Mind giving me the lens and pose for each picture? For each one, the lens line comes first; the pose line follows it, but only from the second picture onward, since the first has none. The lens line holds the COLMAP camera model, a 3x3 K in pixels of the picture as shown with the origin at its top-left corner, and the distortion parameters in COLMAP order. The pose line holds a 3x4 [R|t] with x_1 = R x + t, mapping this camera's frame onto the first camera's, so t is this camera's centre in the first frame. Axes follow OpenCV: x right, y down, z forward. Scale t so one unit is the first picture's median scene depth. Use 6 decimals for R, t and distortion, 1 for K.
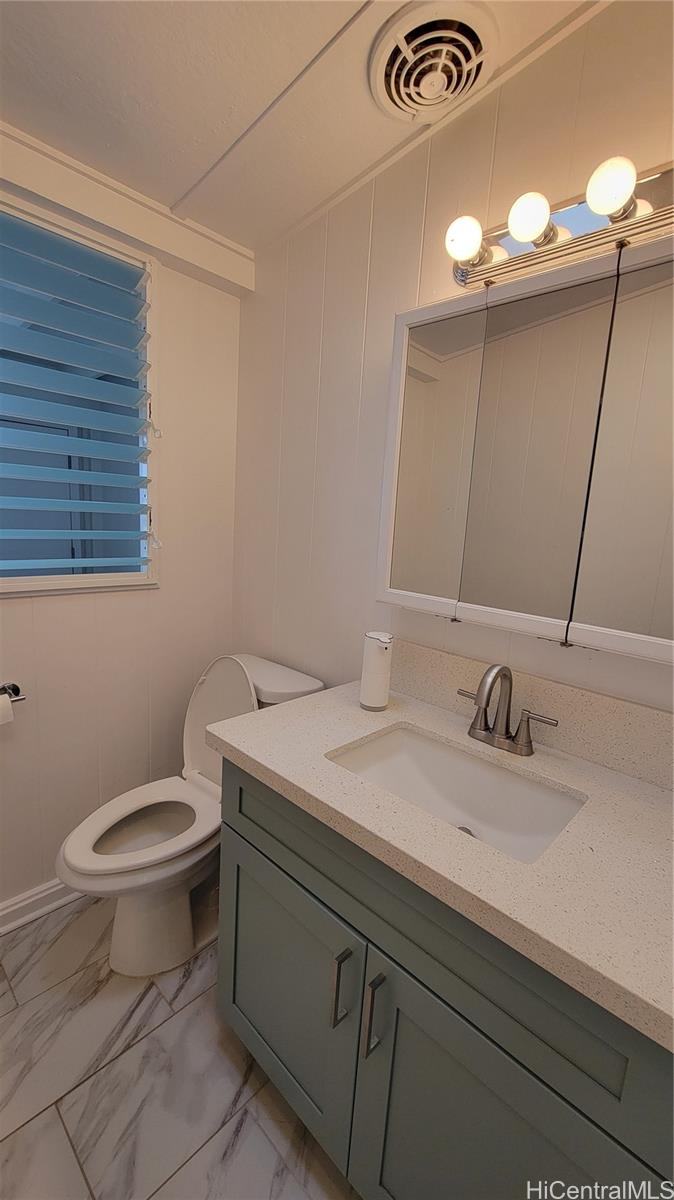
lens RADIAL K [[489.5, 0, 340.9], [0, 489.5, 602.0], [0, 0, 1]] dist [0.002638, -0.002651]
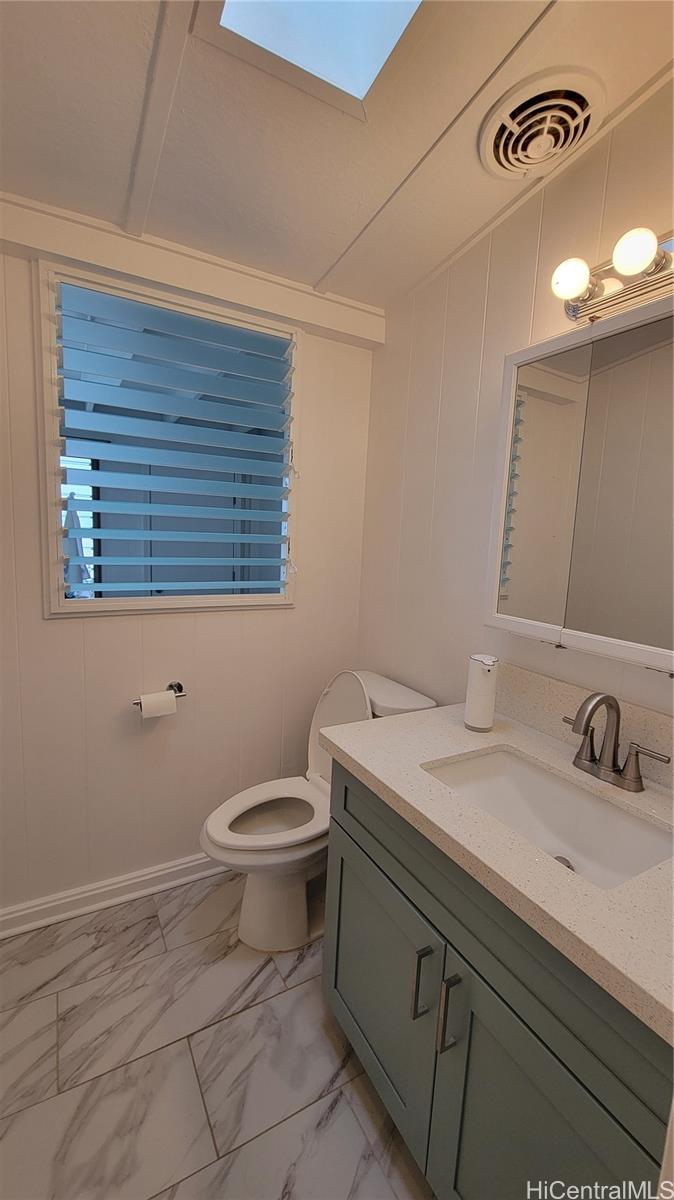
lens RADIAL K [[489.5, 0, 340.9], [0, 489.5, 602.0], [0, 0, 1]] dist [0.002638, -0.002651]
pose [[0.958038, 0.022595, -0.285751, 0.085748], [-0.036928, 0.998310, -0.044870, 0.007560], [0.284254, 0.053539, 0.957253, -0.088565]]
